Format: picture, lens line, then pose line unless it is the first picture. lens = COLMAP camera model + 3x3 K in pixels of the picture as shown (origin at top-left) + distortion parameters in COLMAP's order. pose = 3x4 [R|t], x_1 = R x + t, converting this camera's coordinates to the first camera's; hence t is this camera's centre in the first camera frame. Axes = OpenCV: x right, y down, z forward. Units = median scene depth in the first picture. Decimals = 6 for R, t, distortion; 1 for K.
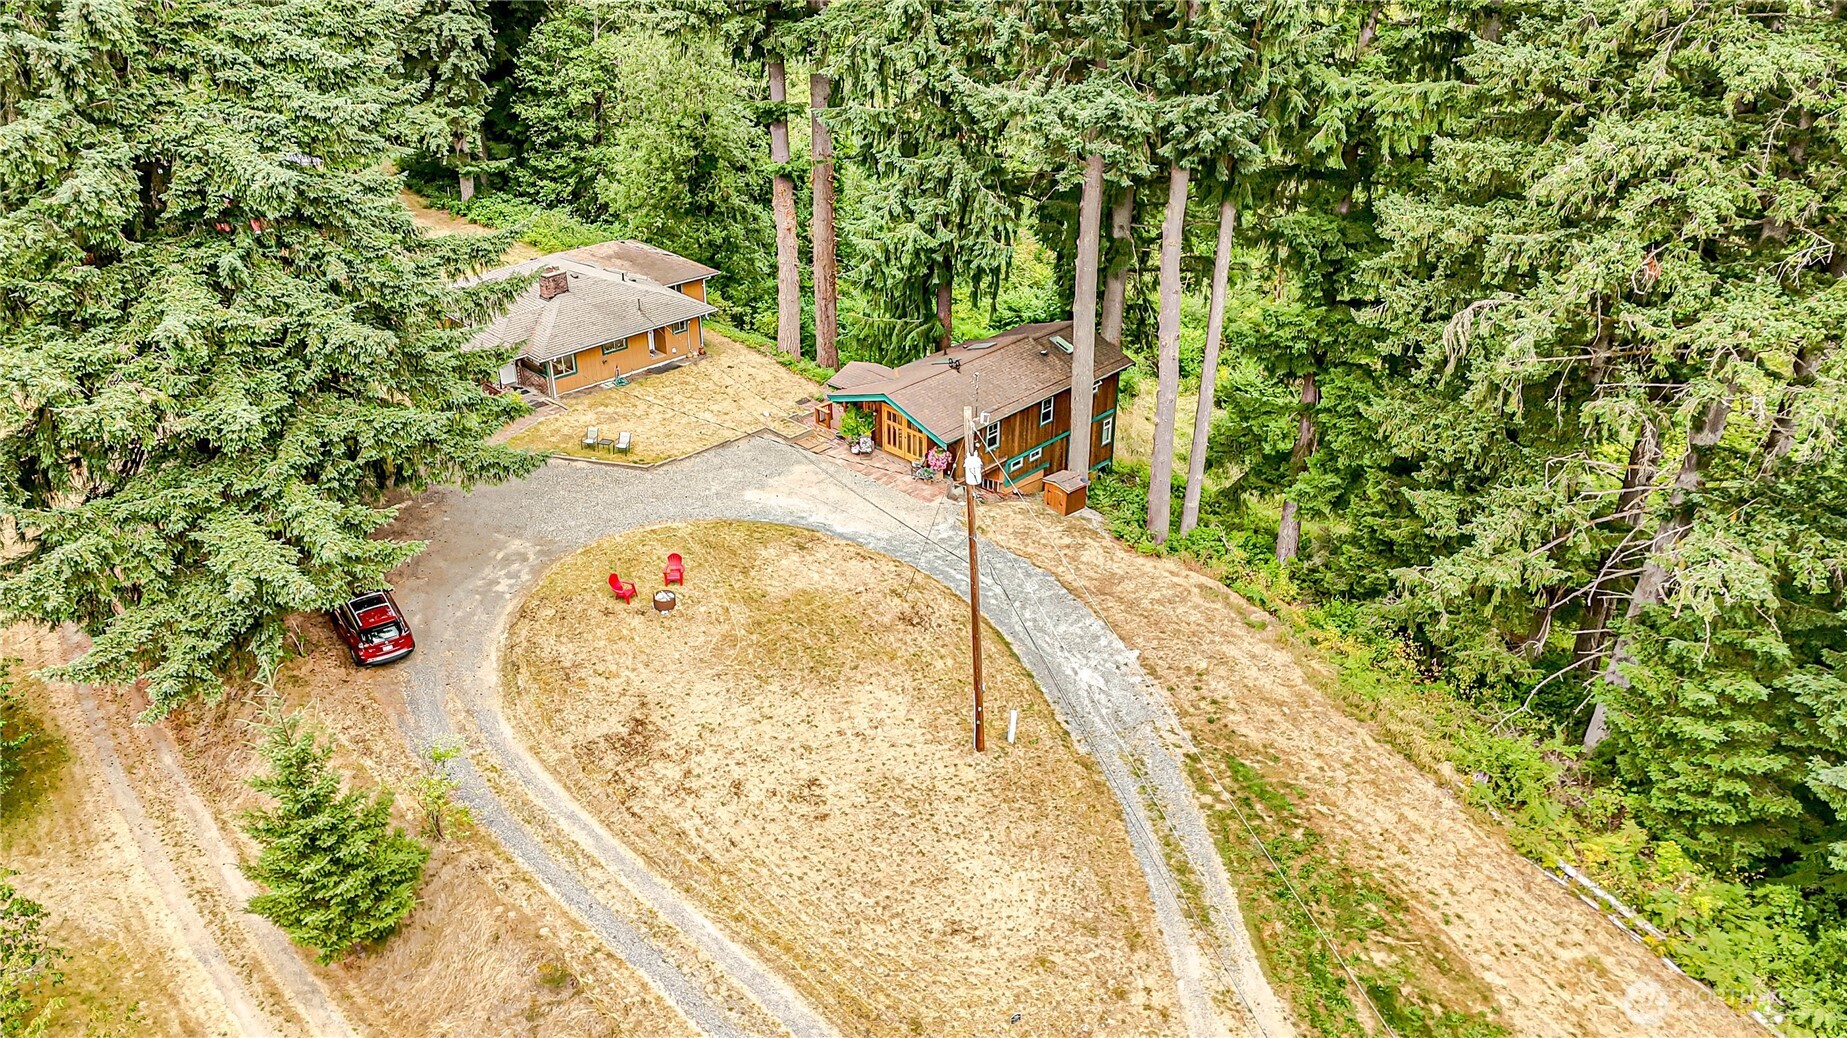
lens RADIAL K [[1342.0, 0, 933.6], [0, 1342.0, 515.5], [0, 0, 1]] dist [0.051421, -0.040617]
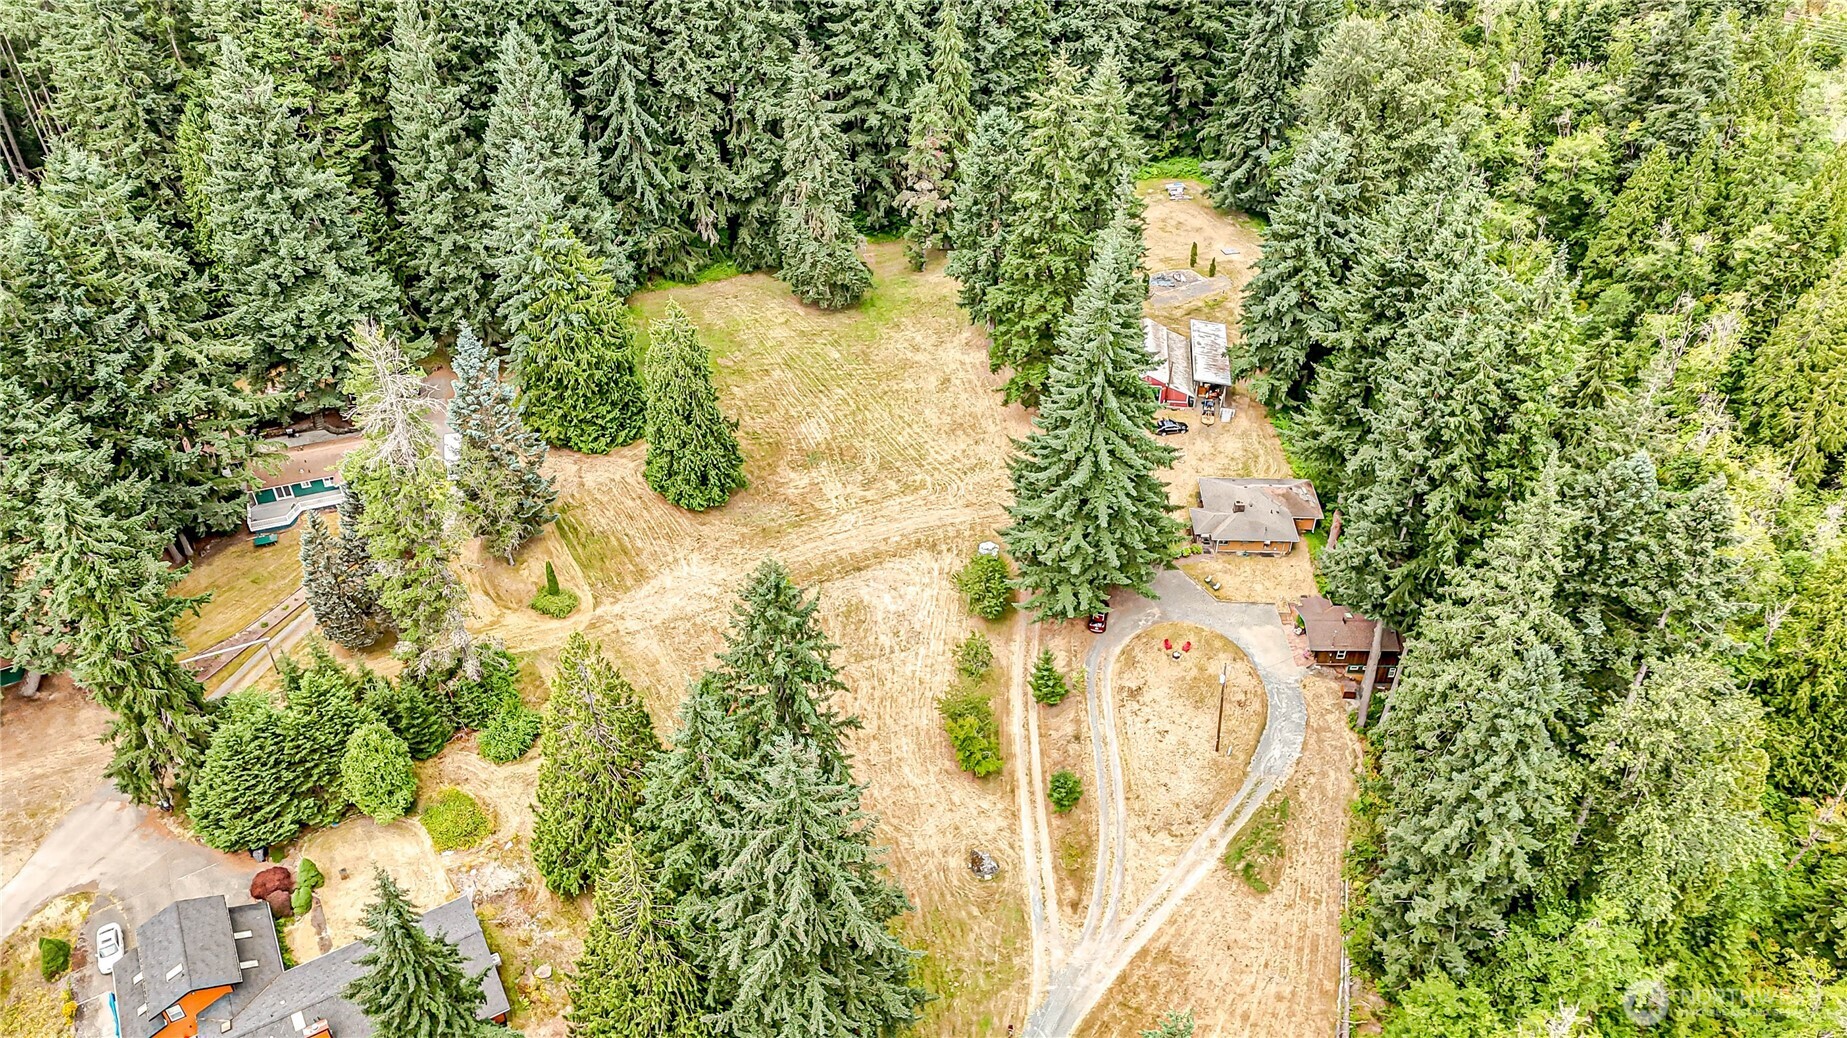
lens RADIAL K [[1342.0, 0, 914.4], [0, 1342.0, 513.9], [0, 0, 1]] dist [0.051421, -0.040617]
pose [[0.671072, 0.435131, -0.600269, 1.253230], [-0.340576, 0.900096, 0.271726, -0.978049], [0.658536, 0.022090, 0.752225, -1.942448]]
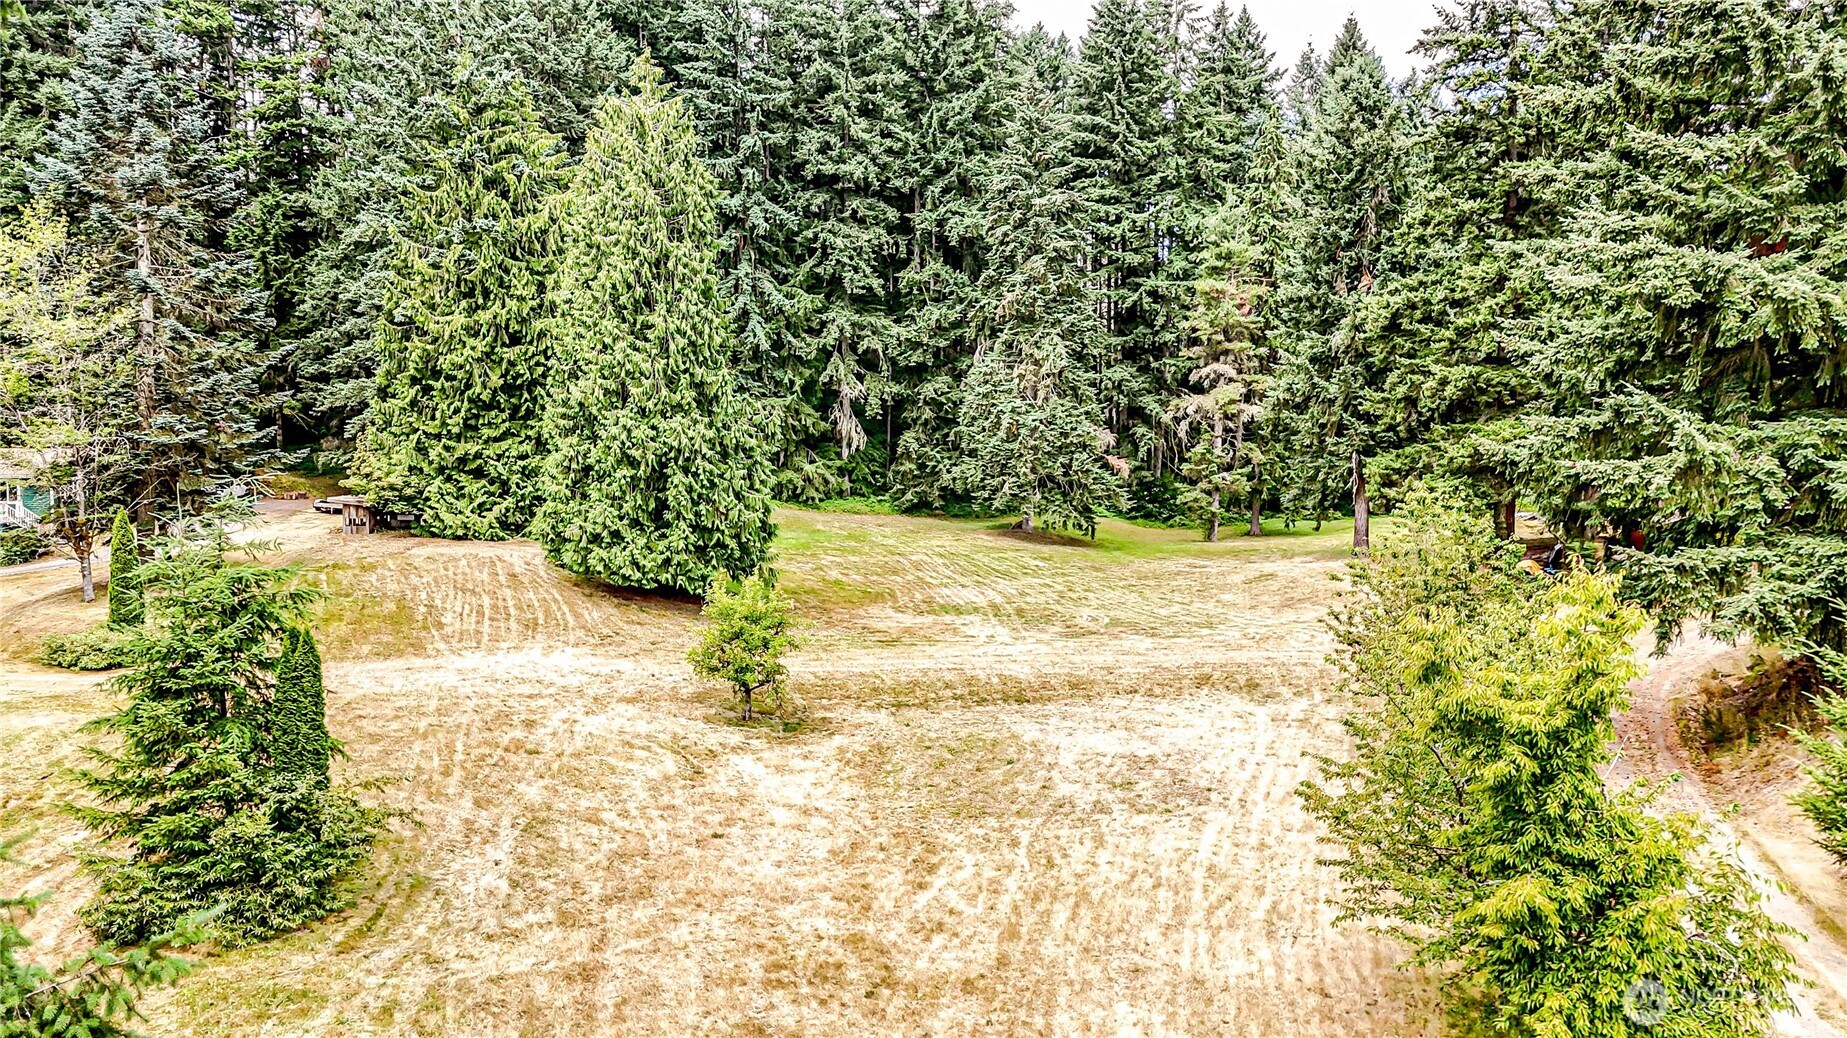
lens RADIAL K [[1342.0, 0, 938.9], [0, 1342.0, 507.7], [0, 0, 1]] dist [0.051421, -0.040617]
pose [[0.515926, 0.034043, -0.855956, -0.070665], [-0.411558, 0.886187, -0.212820, 0.435226], [0.751292, 0.462075, 0.471218, 0.146350]]
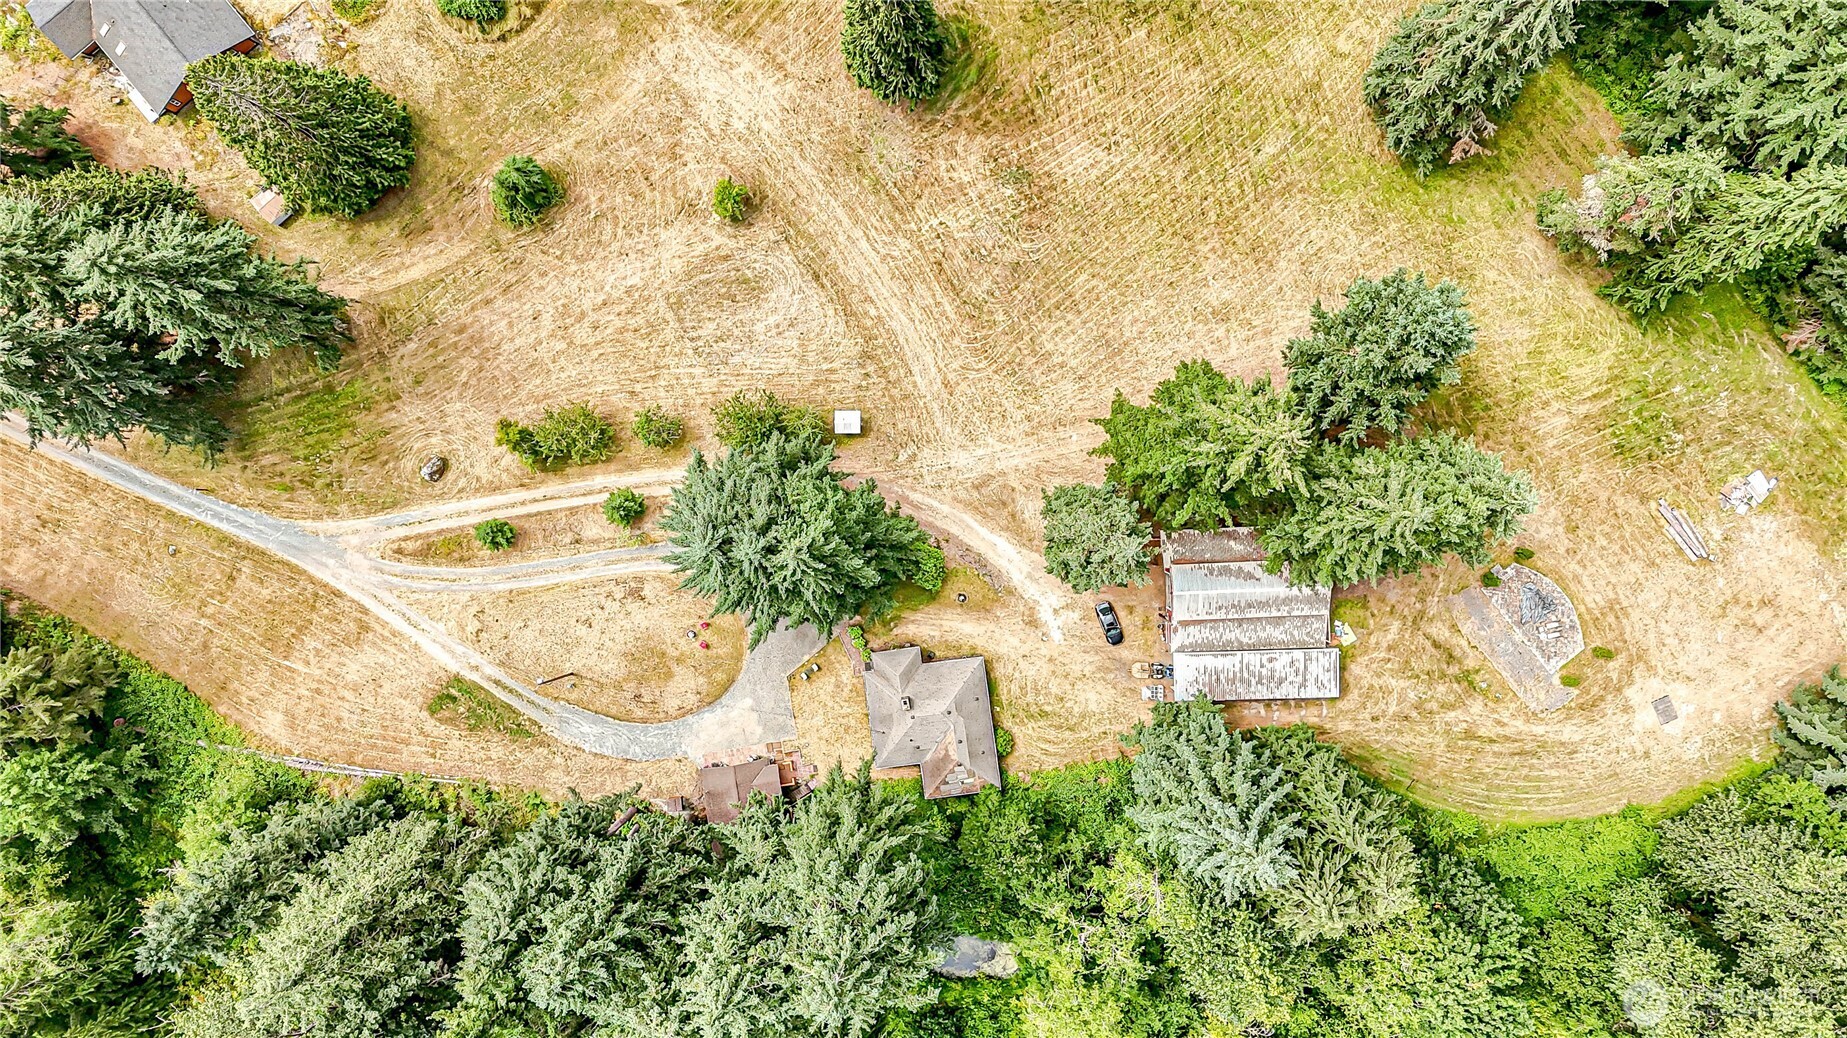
lens RADIAL K [[1342.0, 0, 926.2], [0, 1342.0, 510.3], [0, 0, 1]] dist [0.051421, -0.040617]
pose [[-0.620741, 0.783448, 0.029844, -0.953679], [-0.376732, -0.331443, 0.864996, -2.991198], [0.687571, 0.525695, 0.500890, -0.306627]]
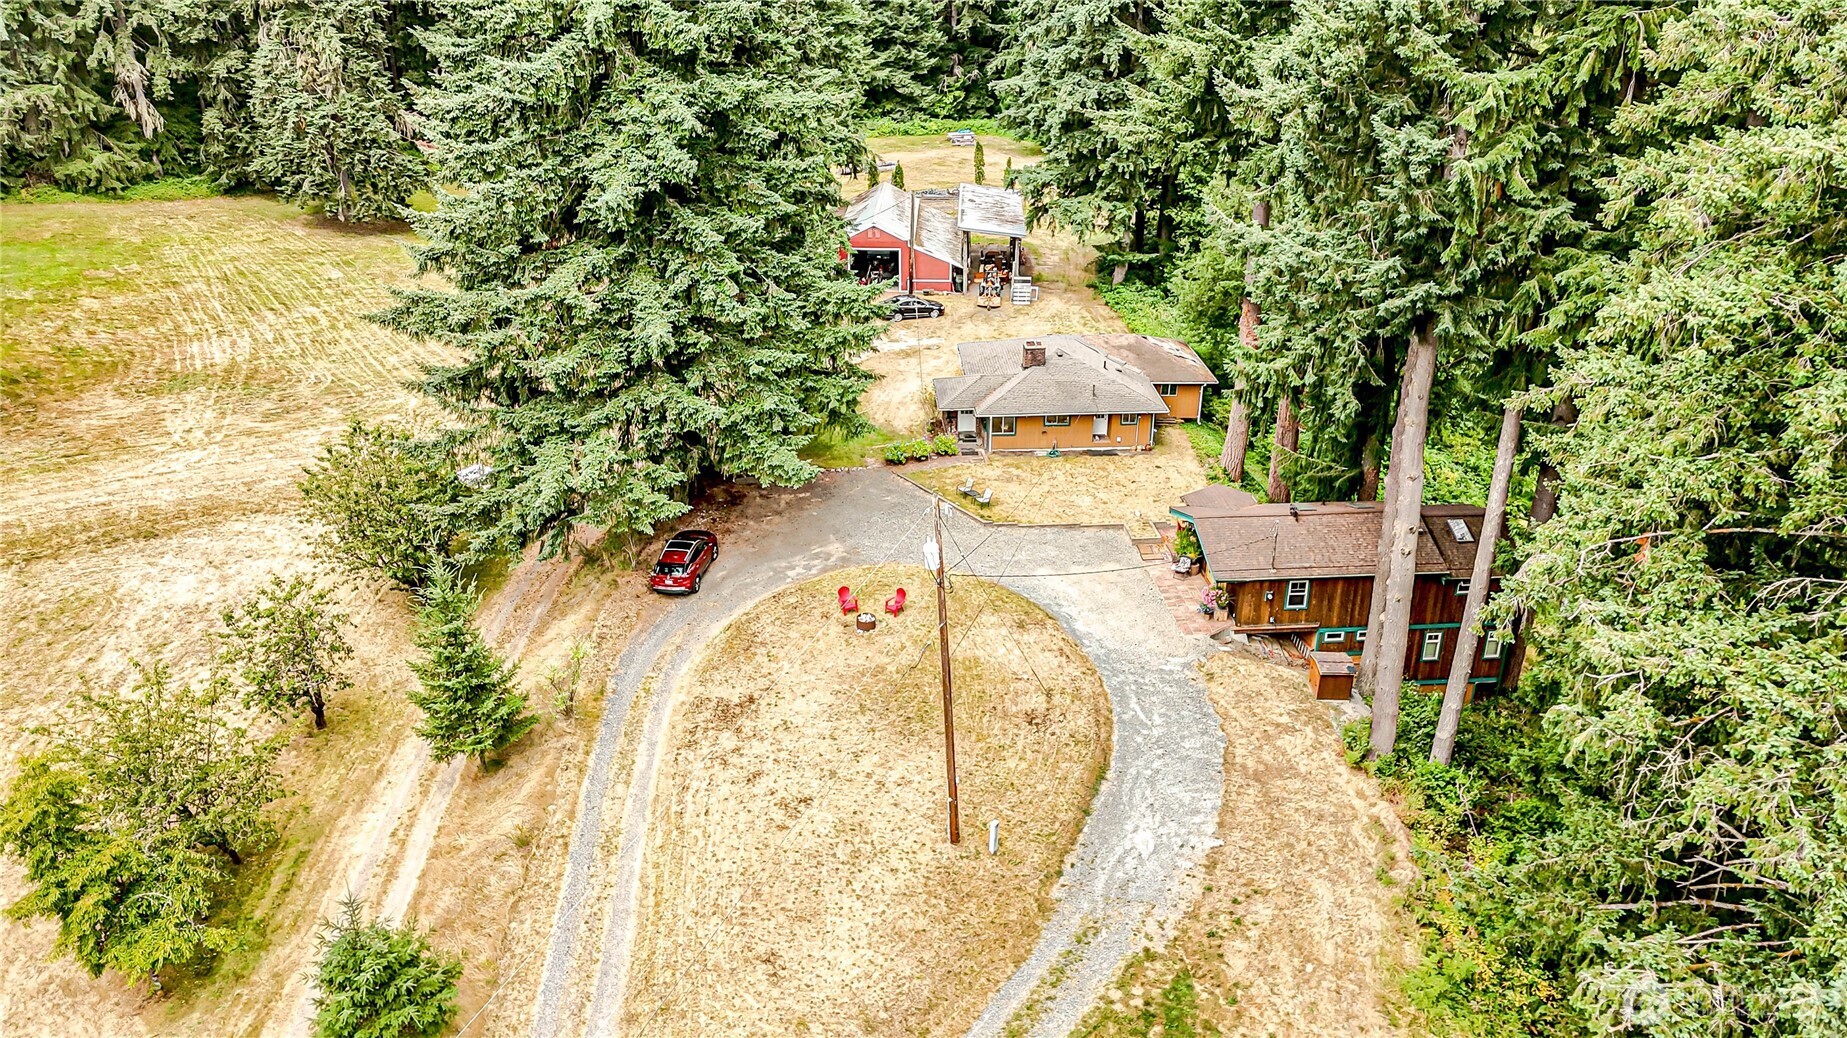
lens RADIAL K [[1342.0, 0, 945.1], [0, 1342.0, 520.2], [0, 0, 1]] dist [0.051421, -0.040617]
pose [[0.748220, 0.268683, -0.606610, 0.578990], [-0.316103, 0.948247, 0.030108, -0.082657], [0.583306, 0.169224, 0.794429, 0.156398]]
